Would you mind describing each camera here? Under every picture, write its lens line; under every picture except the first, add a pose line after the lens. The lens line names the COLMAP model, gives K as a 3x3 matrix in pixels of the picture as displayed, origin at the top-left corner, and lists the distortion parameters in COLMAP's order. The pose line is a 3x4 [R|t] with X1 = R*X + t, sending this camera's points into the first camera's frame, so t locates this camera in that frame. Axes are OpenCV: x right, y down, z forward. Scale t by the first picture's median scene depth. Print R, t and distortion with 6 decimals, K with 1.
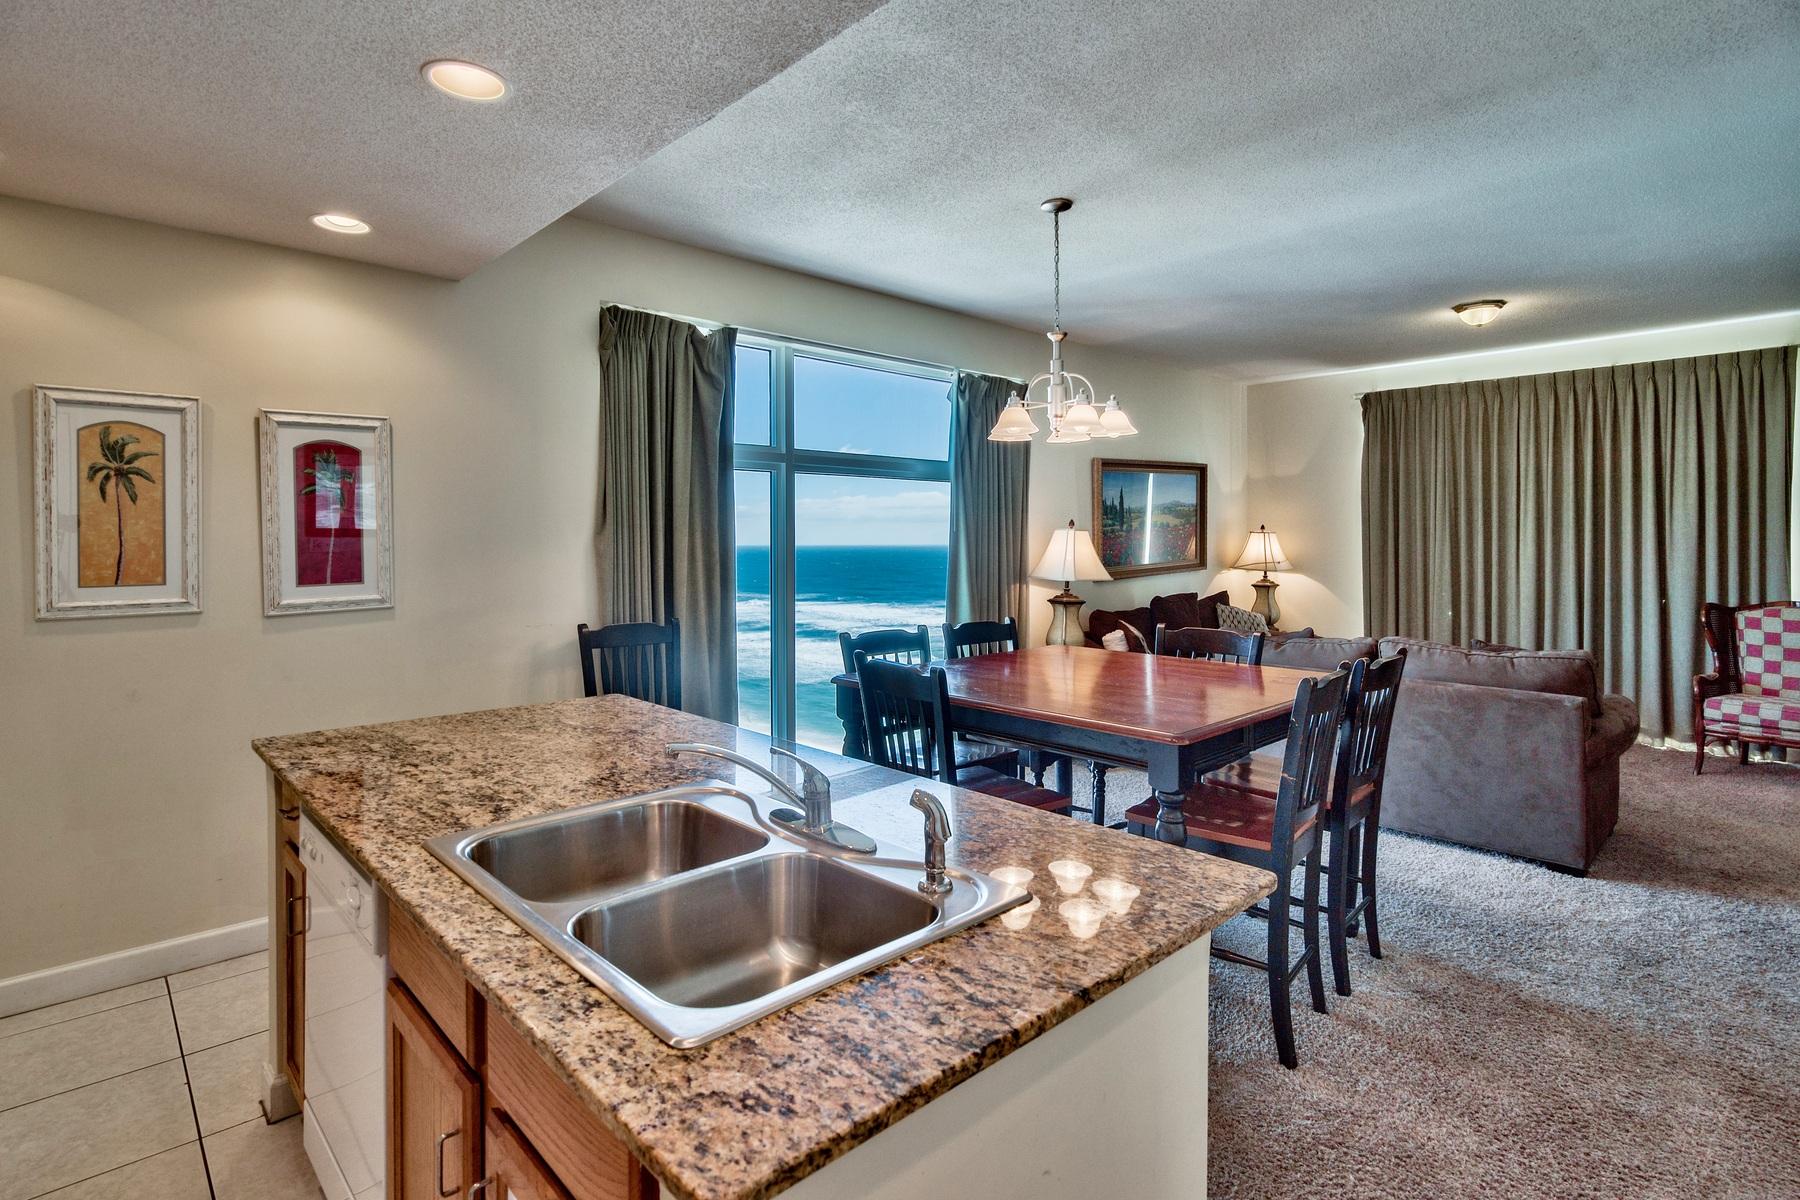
lens RADIAL K [[904.9, 0, 904.6], [0, 904.9, 542.4], [0, 0, 1]] dist [-0.003825, -0.000501]
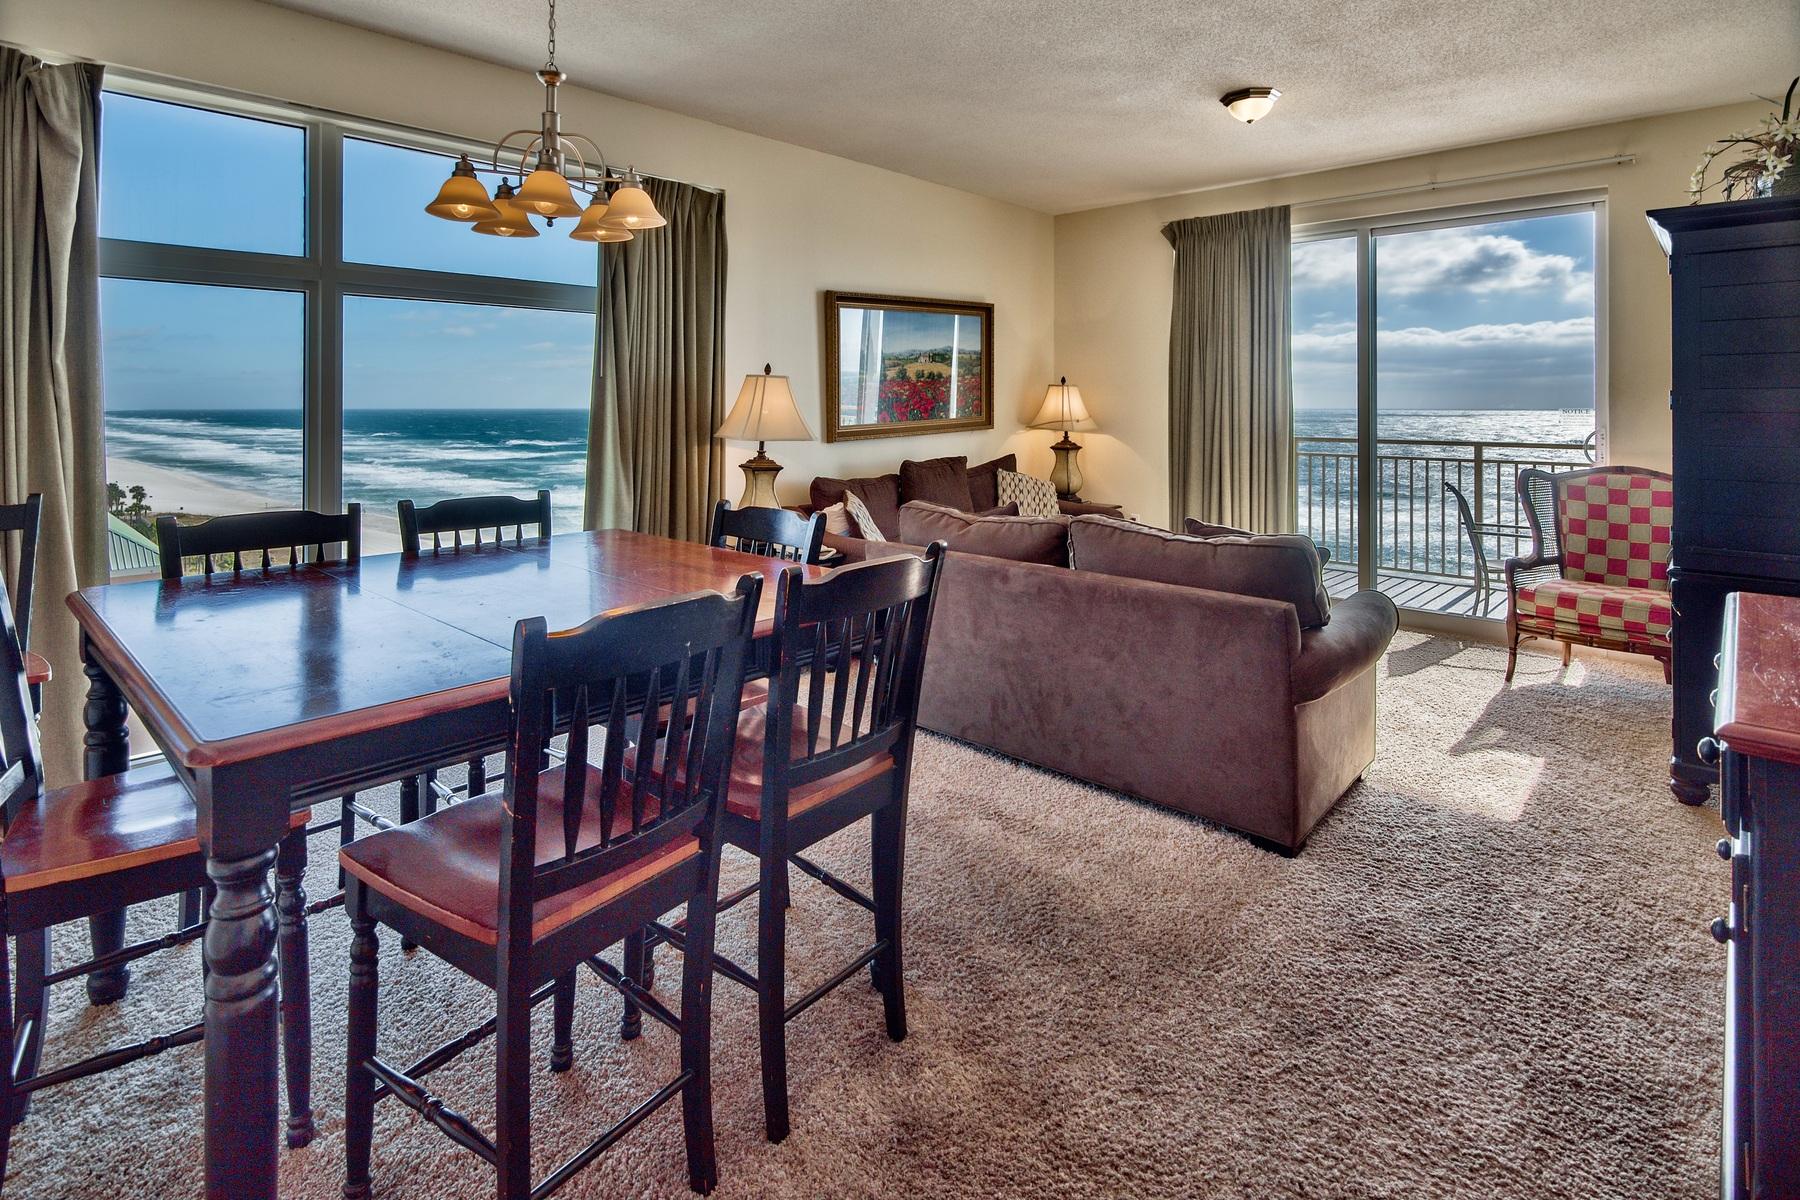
lens RADIAL K [[925.9, 0, 902.0], [0, 925.9, 407.1], [0, 0, 1]] dist [-0.000924, 0.000290]
pose [[0.997709, 0.002959, 0.067591, 0.279570], [-0.003095, 0.999993, 0.001914, 0.012328], [-0.067585, -0.002119, 0.997711, 0.209173]]
